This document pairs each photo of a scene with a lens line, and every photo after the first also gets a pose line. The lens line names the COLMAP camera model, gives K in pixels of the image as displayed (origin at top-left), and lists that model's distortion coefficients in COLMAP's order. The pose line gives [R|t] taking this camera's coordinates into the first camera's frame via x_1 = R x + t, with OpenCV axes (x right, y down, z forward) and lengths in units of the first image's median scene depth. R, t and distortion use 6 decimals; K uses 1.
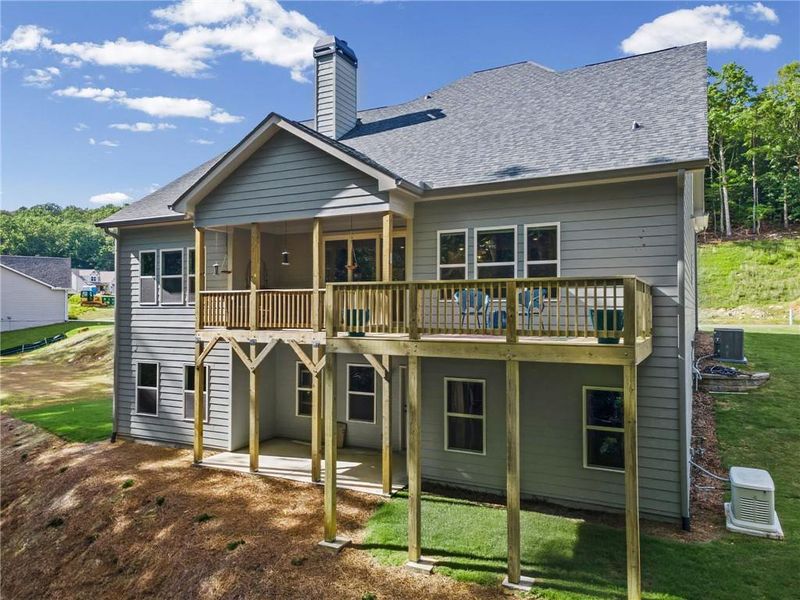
lens RADIAL K [[589.4, 0, 363.1], [0, 589.4, 294.1], [0, 0, 1]] dist [0.063856, 0.000603]
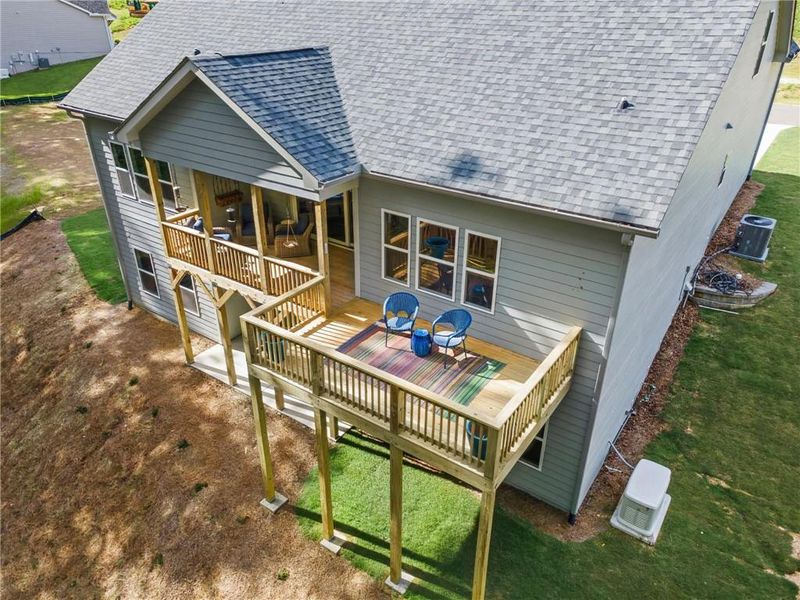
lens RADIAL K [[589.4, 0, 363.1], [0, 589.4, 294.1], [0, 0, 1]] dist [0.063856, 0.000603]
pose [[0.990660, 0.040797, -0.130108, 0.220935], [0.029467, 0.867589, 0.496407, -0.442168], [0.133132, -0.495605, 0.858284, 0.157782]]
